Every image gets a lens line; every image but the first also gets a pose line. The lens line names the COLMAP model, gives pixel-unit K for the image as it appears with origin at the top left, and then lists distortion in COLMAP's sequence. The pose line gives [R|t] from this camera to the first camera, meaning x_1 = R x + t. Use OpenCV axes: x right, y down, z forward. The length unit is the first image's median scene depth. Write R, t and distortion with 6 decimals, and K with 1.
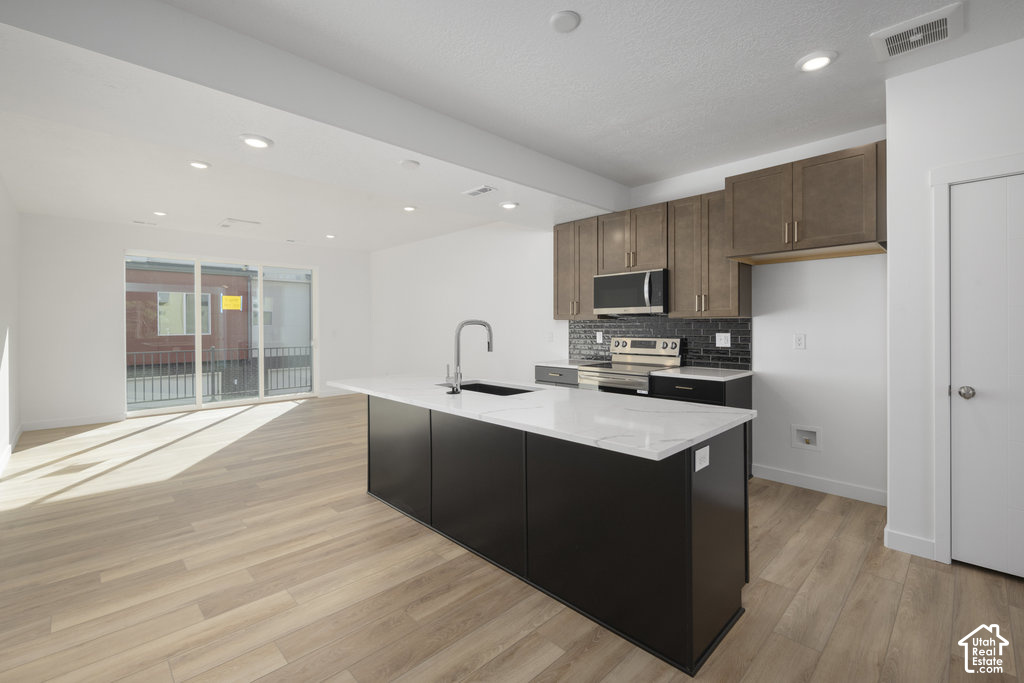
lens RADIAL K [[448.9, 0, 516.3], [0, 448.9, 326.4], [0, 0, 1]] dist [-0.000387, -0.000175]
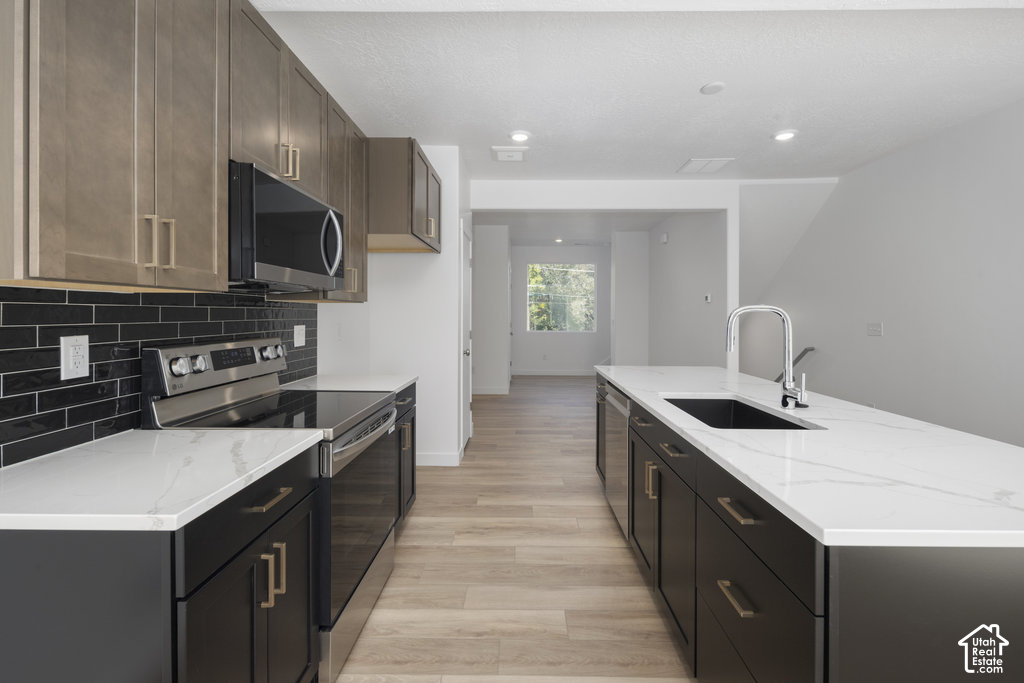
lens RADIAL K [[448.9, 0, 516.3], [0, 448.9, 326.4], [0, 0, 1]] dist [-0.000387, -0.000175]
pose [[-0.699254, -0.018736, 0.714628, -0.222375], [-0.000573, 0.999671, 0.025649, 0.000130], [-0.714873, 0.017526, -0.699035, 1.218216]]
